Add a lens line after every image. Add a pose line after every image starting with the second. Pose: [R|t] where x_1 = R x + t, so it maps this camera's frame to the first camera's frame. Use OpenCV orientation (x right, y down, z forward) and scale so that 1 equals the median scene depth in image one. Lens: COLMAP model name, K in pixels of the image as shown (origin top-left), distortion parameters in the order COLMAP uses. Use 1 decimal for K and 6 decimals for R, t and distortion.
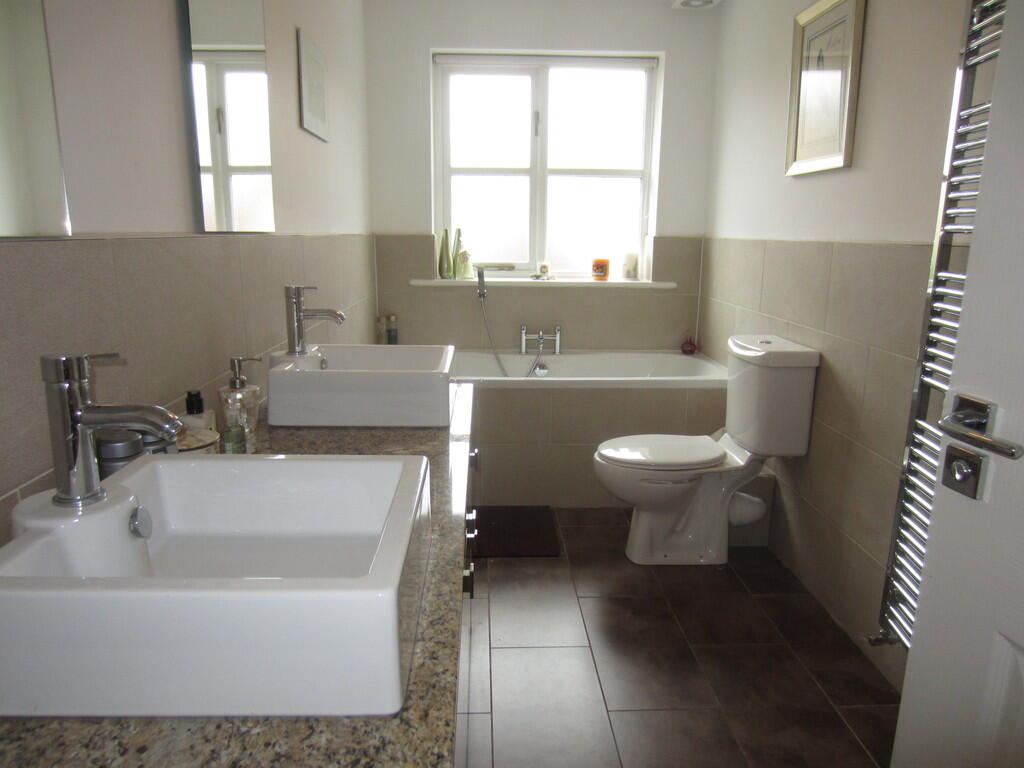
lens RADIAL K [[731.6, 0, 508.5], [0, 731.6, 390.4], [0, 0, 1]] dist [-0.033448, 0.011591]
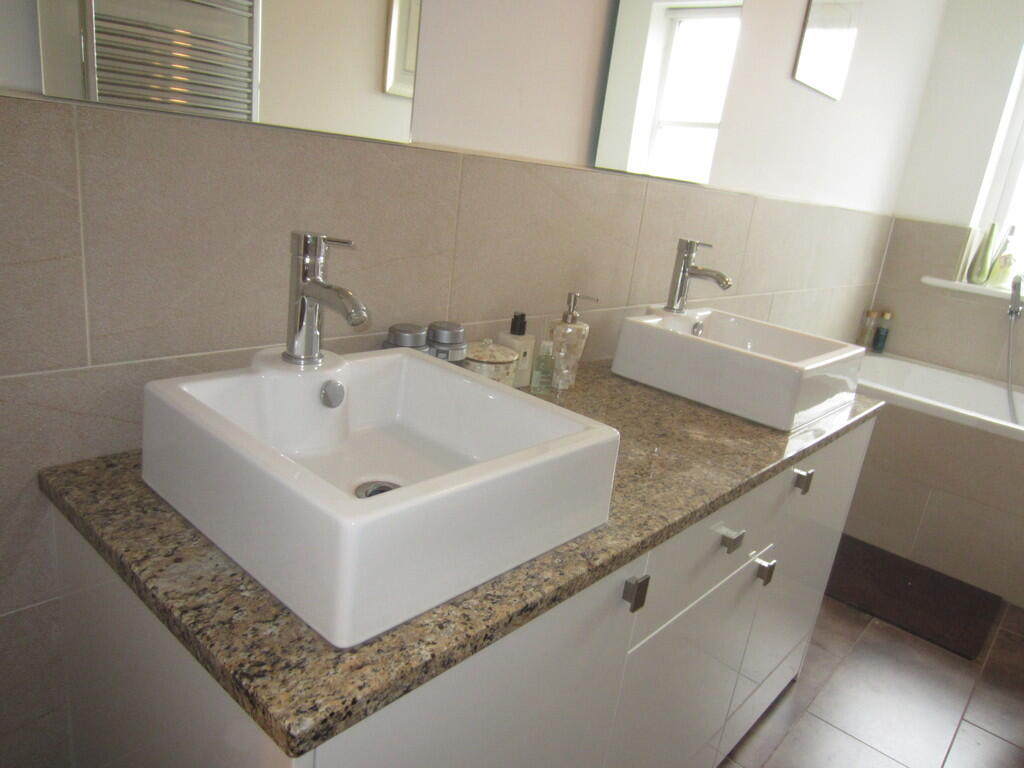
lens RADIAL K [[731.6, 0, 512.2], [0, 731.6, 382.3], [0, 0, 1]] dist [-0.033448, 0.011591]
pose [[0.720057, 0.278165, -0.635721, 0.219469], [-0.264126, 0.957044, 0.119598, -0.022825], [0.641681, 0.081793, 0.762597, 0.176061]]
